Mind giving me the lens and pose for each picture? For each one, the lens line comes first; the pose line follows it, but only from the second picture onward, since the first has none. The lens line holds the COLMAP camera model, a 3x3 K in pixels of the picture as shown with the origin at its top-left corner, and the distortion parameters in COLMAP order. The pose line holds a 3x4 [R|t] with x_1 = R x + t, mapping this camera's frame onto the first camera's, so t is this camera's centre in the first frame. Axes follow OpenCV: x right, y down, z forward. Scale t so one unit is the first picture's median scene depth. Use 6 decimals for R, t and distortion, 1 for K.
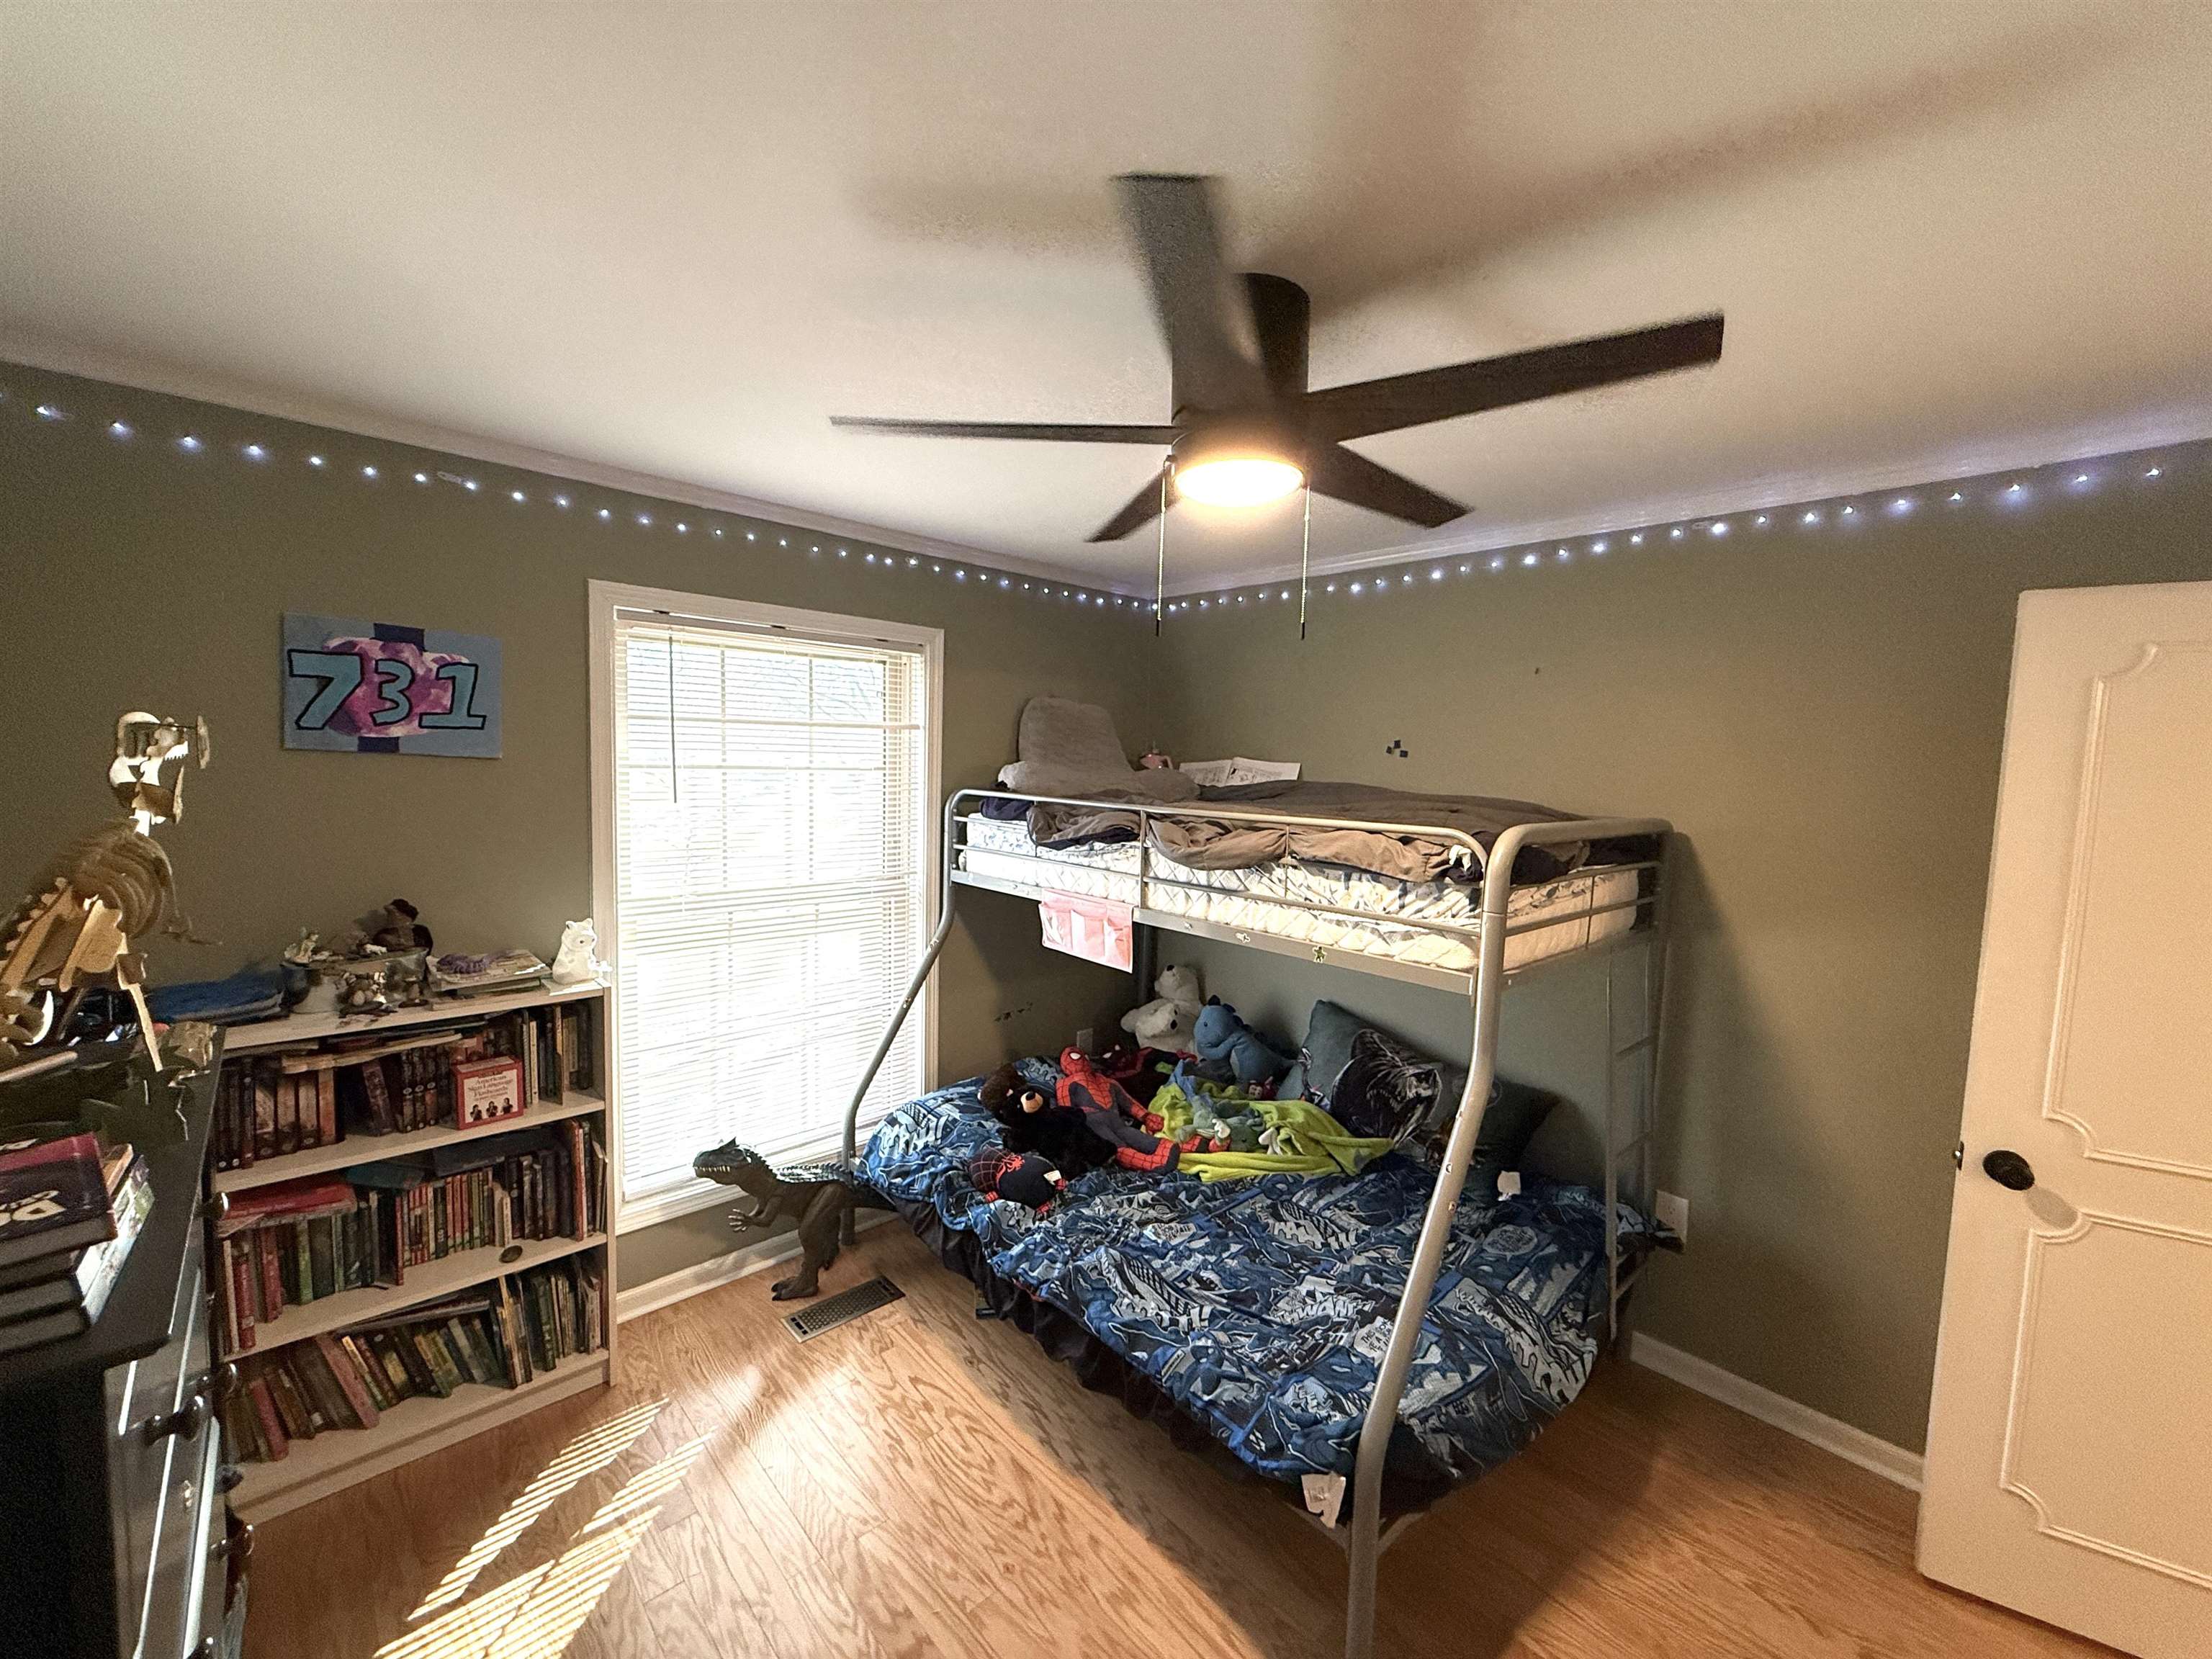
lens RADIAL K [[878.2, 0, 1103.5], [0, 878.2, 834.1], [0, 0, 1]] dist [-0.000770, -0.000229]
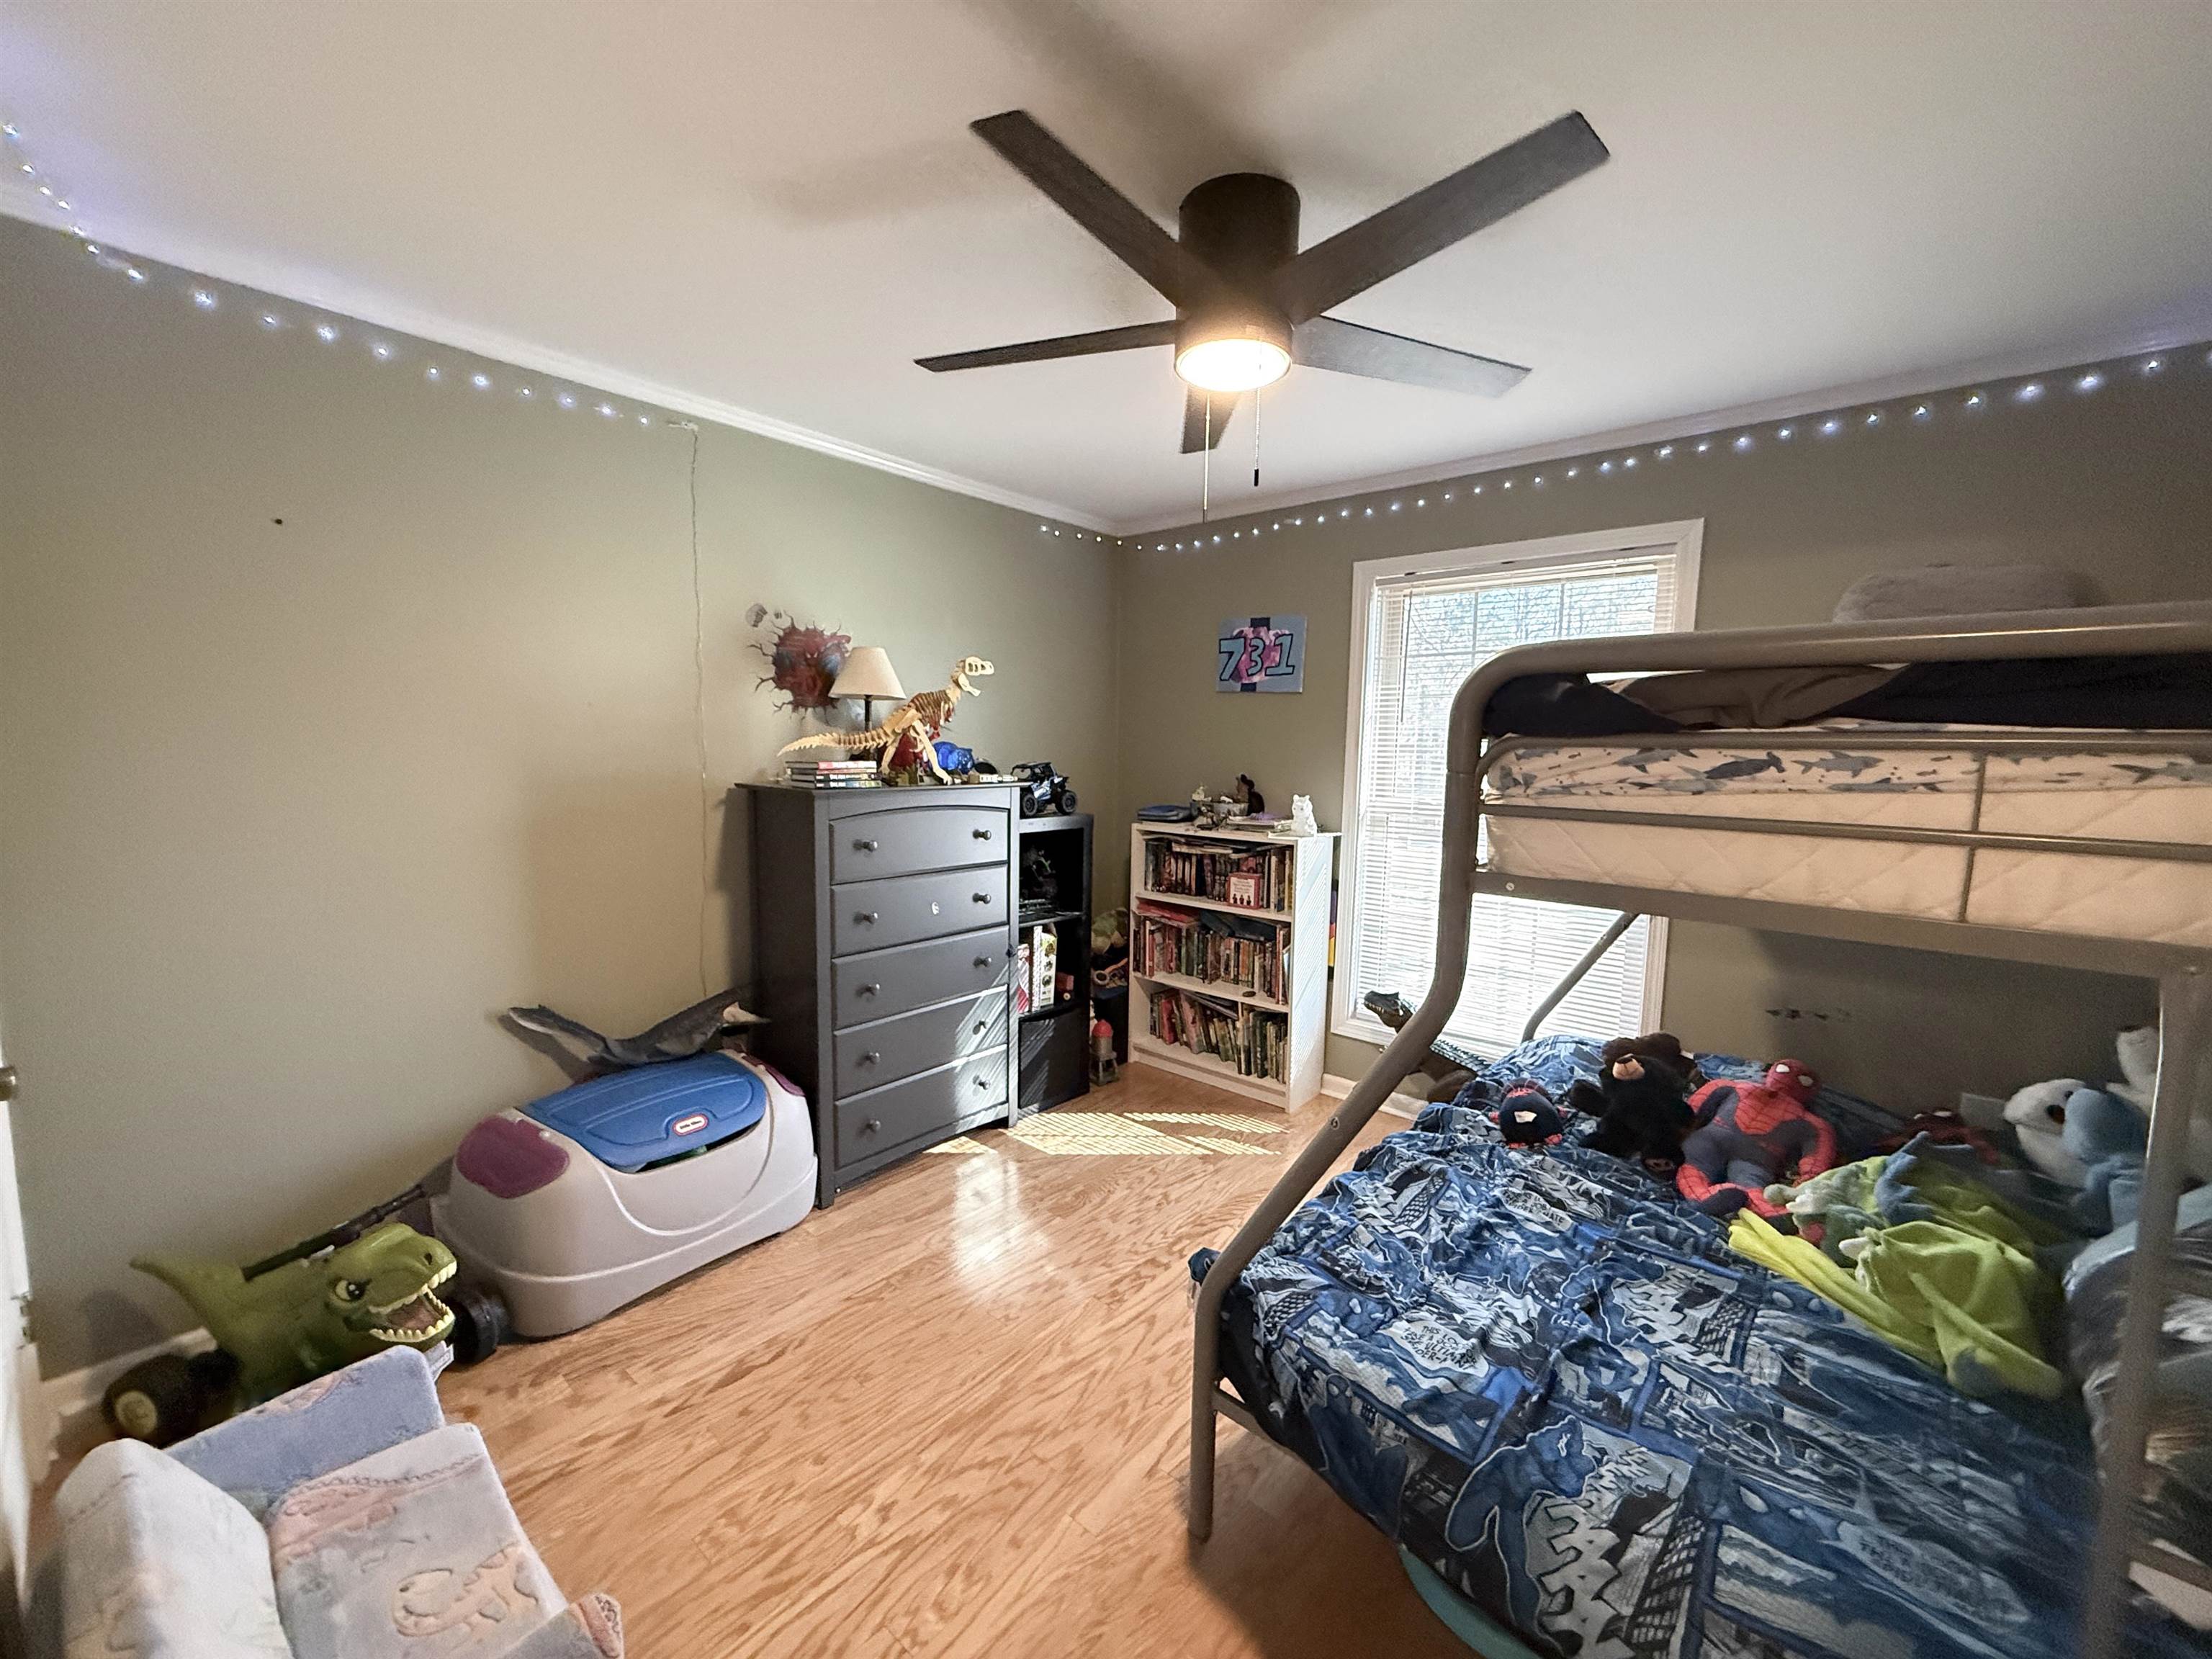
lens RADIAL K [[878.2, 0, 1103.5], [0, 878.2, 834.1], [0, 0, 1]] dist [-0.000770, -0.000229]
pose [[0.106780, 0.078589, -0.991172, 0.904083], [-0.094776, 0.993137, 0.068534, 0.097263], [0.989755, 0.086621, 0.113495, 0.524015]]
